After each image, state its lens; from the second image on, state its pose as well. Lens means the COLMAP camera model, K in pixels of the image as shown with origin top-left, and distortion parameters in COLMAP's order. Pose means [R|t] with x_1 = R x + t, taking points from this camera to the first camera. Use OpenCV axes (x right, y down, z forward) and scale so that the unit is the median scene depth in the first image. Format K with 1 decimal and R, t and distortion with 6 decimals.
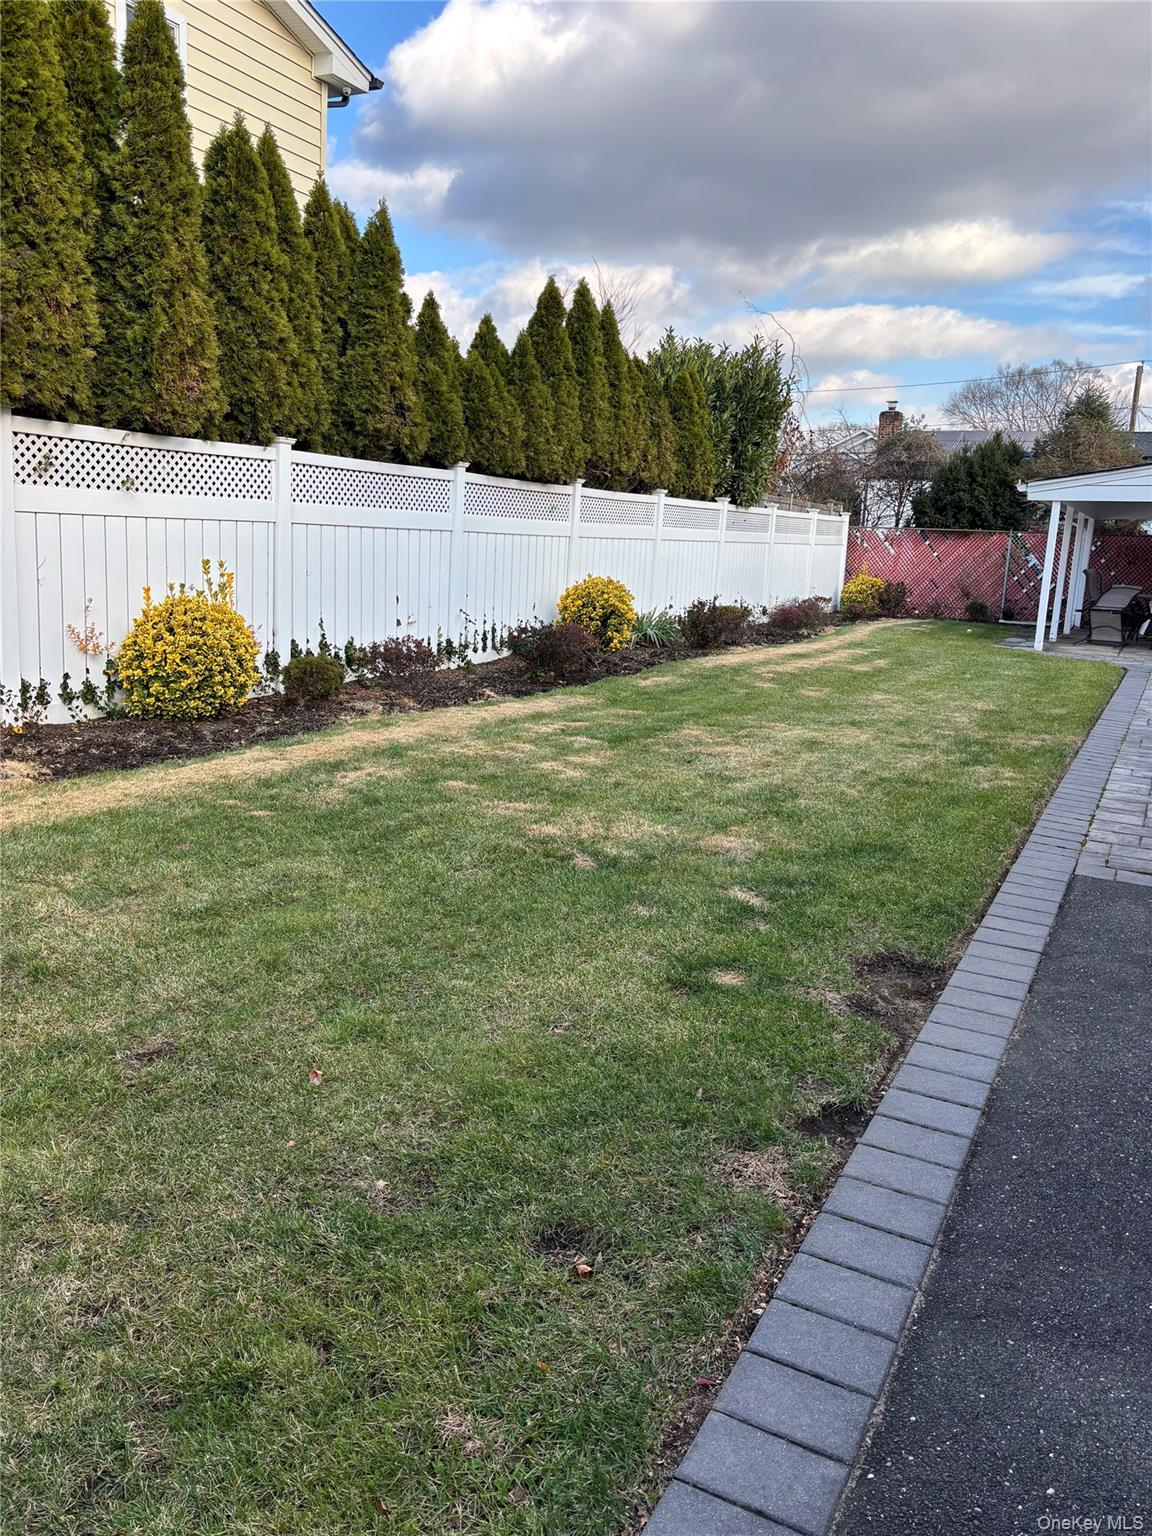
lens RADIAL K [[1158.4, 0, 576.2], [0, 1158.4, 762.5], [0, 0, 1]] dist [0.019502, -0.048535]
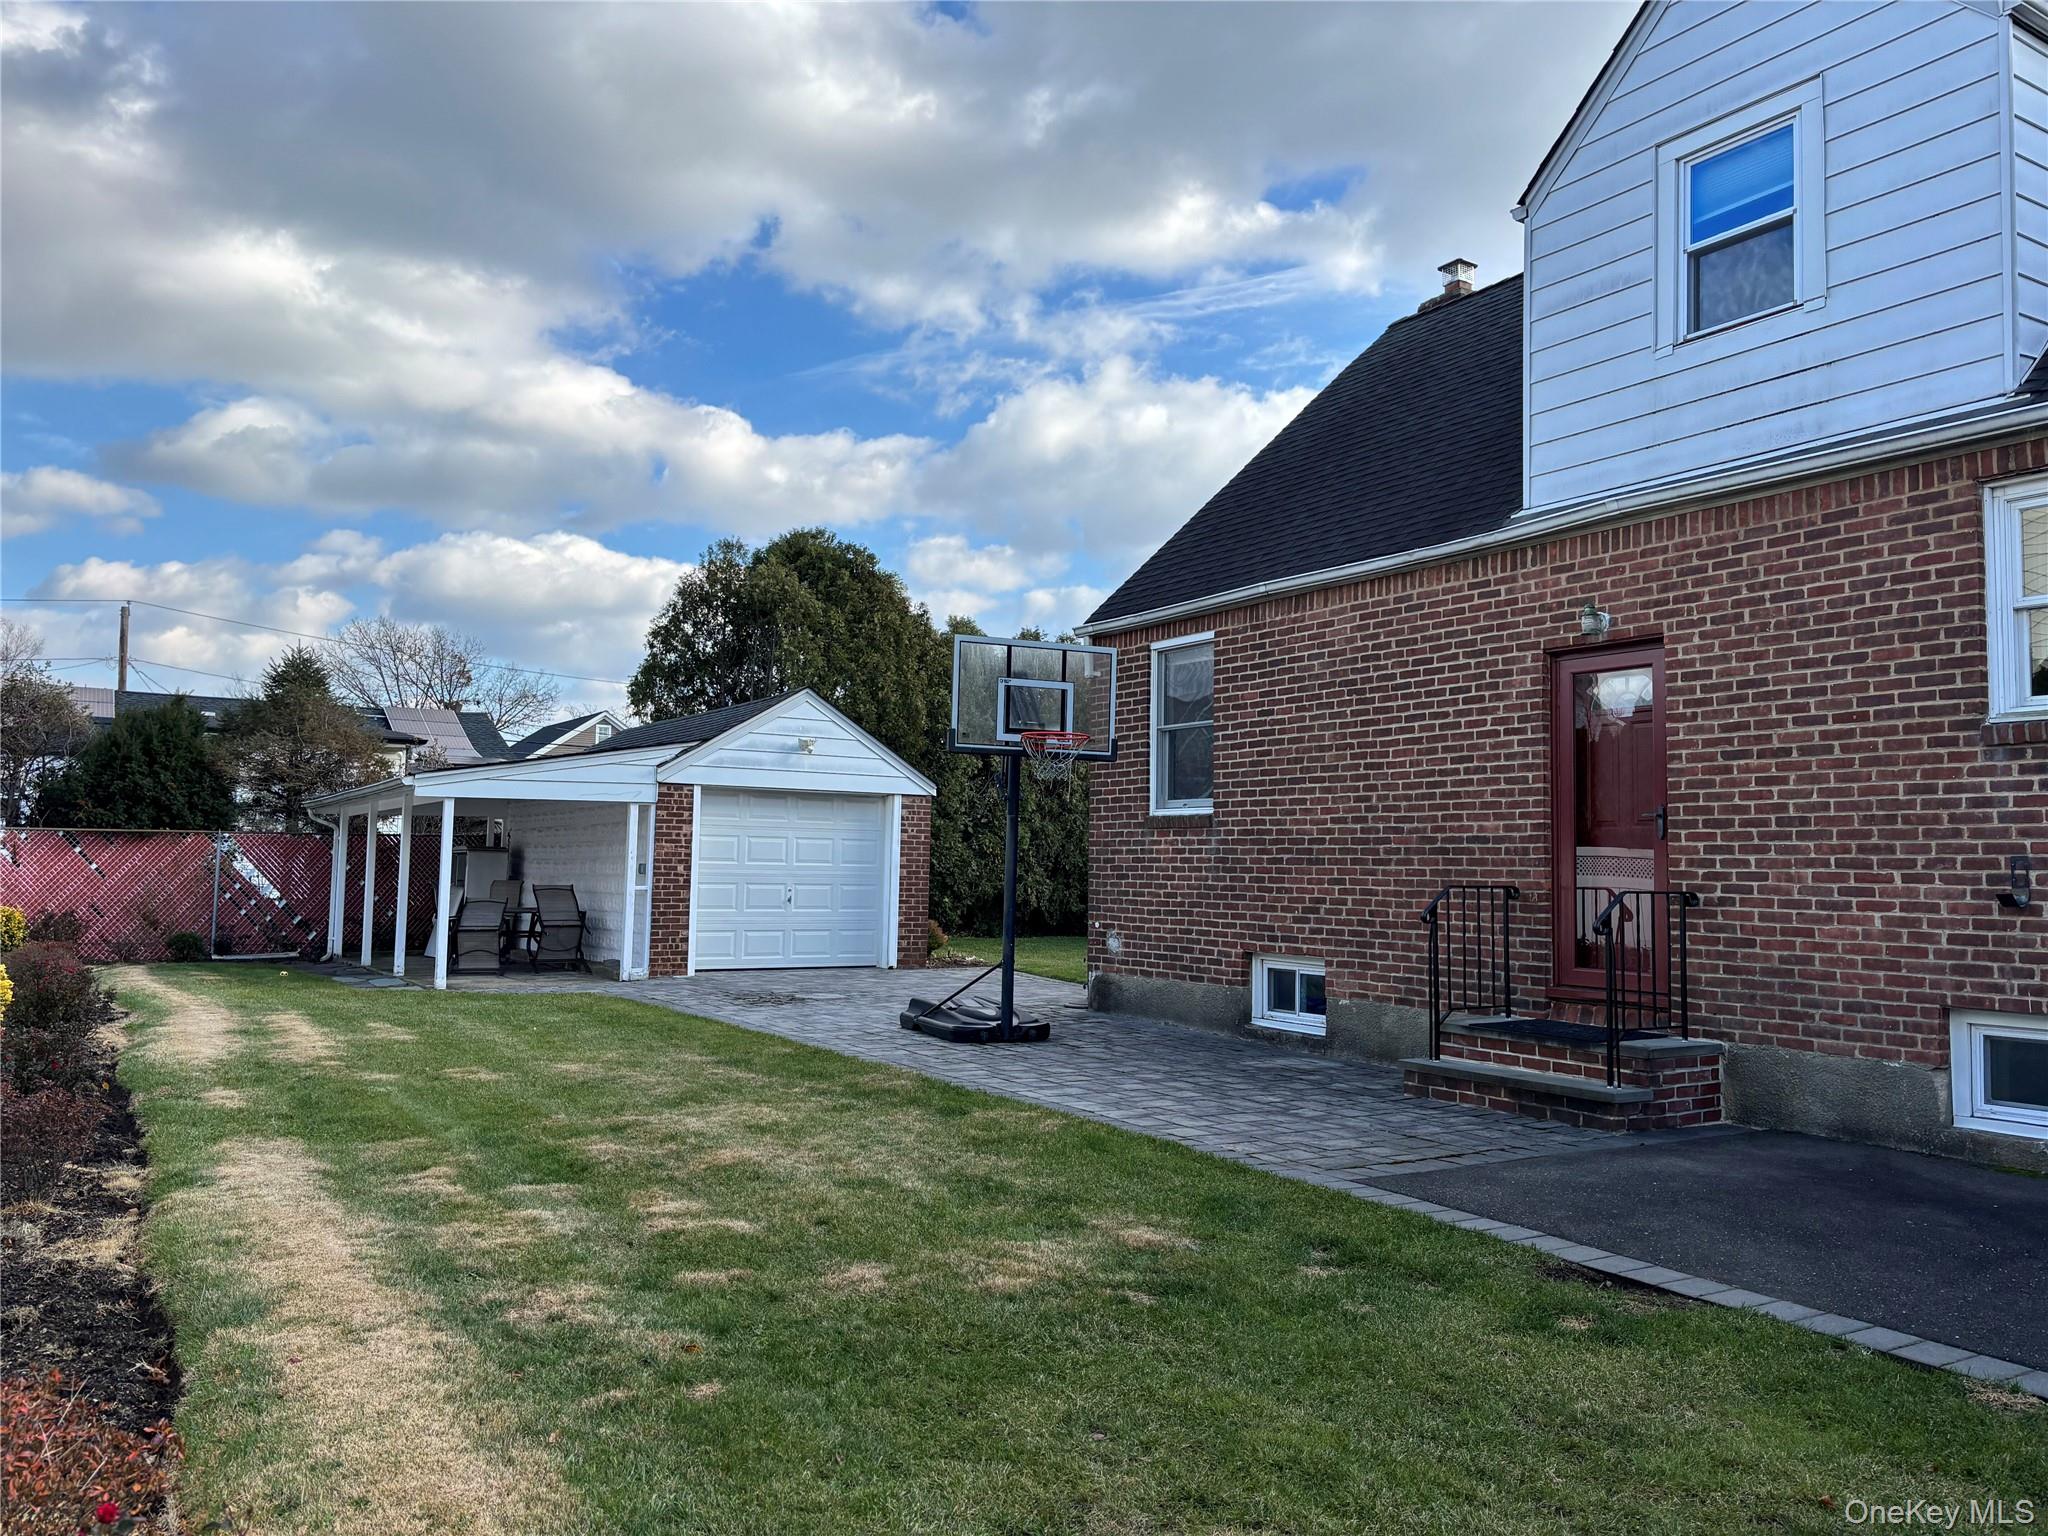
lens RADIAL K [[1544.5, 0, 1024.7], [0, 1544.5, 768.5], [0, 0, 1]] dist [0.019502, -0.048535]
pose [[0.508214, 0.021423, 0.860964, -0.191718], [0.175332, 0.976181, -0.127786, -0.028060], [-0.843195, 0.215897, 0.492353, 0.104228]]
